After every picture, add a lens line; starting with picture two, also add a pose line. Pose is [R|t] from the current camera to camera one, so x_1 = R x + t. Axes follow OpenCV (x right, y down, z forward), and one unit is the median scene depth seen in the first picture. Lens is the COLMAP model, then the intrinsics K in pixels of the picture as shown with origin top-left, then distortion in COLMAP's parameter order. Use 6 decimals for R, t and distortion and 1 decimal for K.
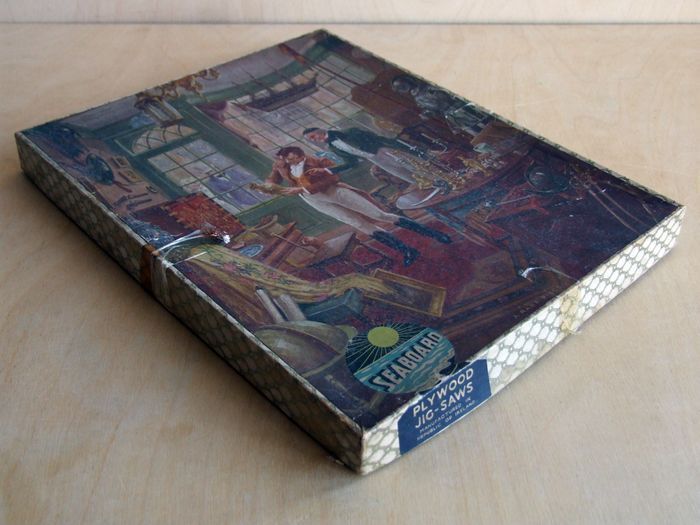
lens RADIAL K [[898.1, 0, 350.0], [0, 898.1, 262.5], [0, 0, 1]] dist [-0.105464, -0.004058]
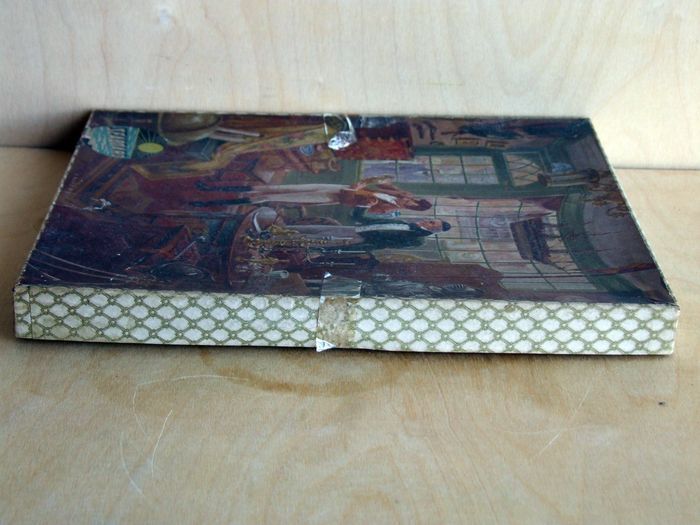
lens RADIAL K [[1397.1, 0, 350.0], [0, 1397.1, 262.5], [0, 0, 1]] dist [-0.007336, 0.047853]
pose [[-0.661347, 0.279181, -0.696188, 1.049477], [-0.510914, 0.511878, 0.690615, -1.108235], [0.549170, 0.812428, -0.195892, 1.384206]]
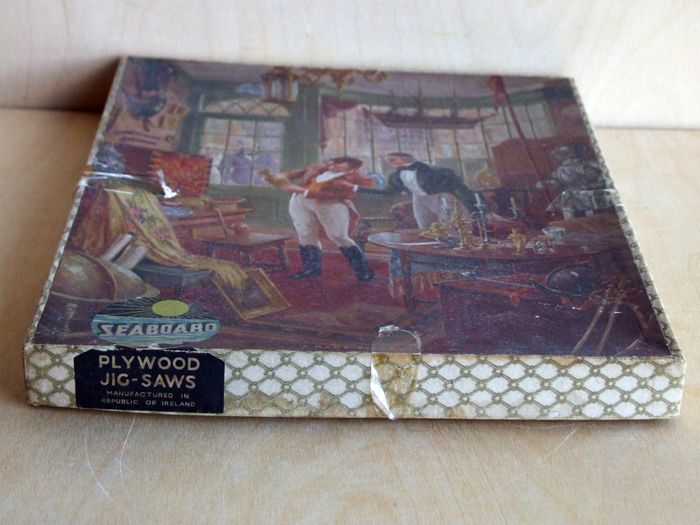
lens RADIAL K [[1573.5, 0, 350.0], [0, 1573.5, 262.5], [0, 0, 1]] dist [-0.010943, -0.045494]
pose [[0.741159, 0.305595, -0.597742, 0.869586], [-0.432815, 0.898147, -0.077485, 0.071079], [0.513181, 0.316140, 0.797935, -0.103953]]
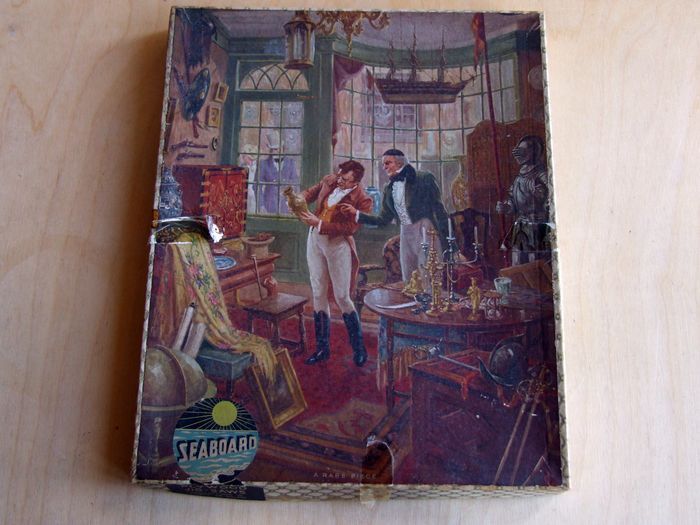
lens RADIAL K [[898.1, 0, 350.0], [0, 898.1, 262.5], [0, 0, 1]] dist [-0.105464, -0.004058]
pose [[0.722495, 0.647301, -0.242904, 0.273165], [-0.401511, 0.678851, 0.614777, -0.742612], [0.562841, -0.346644, 0.750365, 0.195704]]
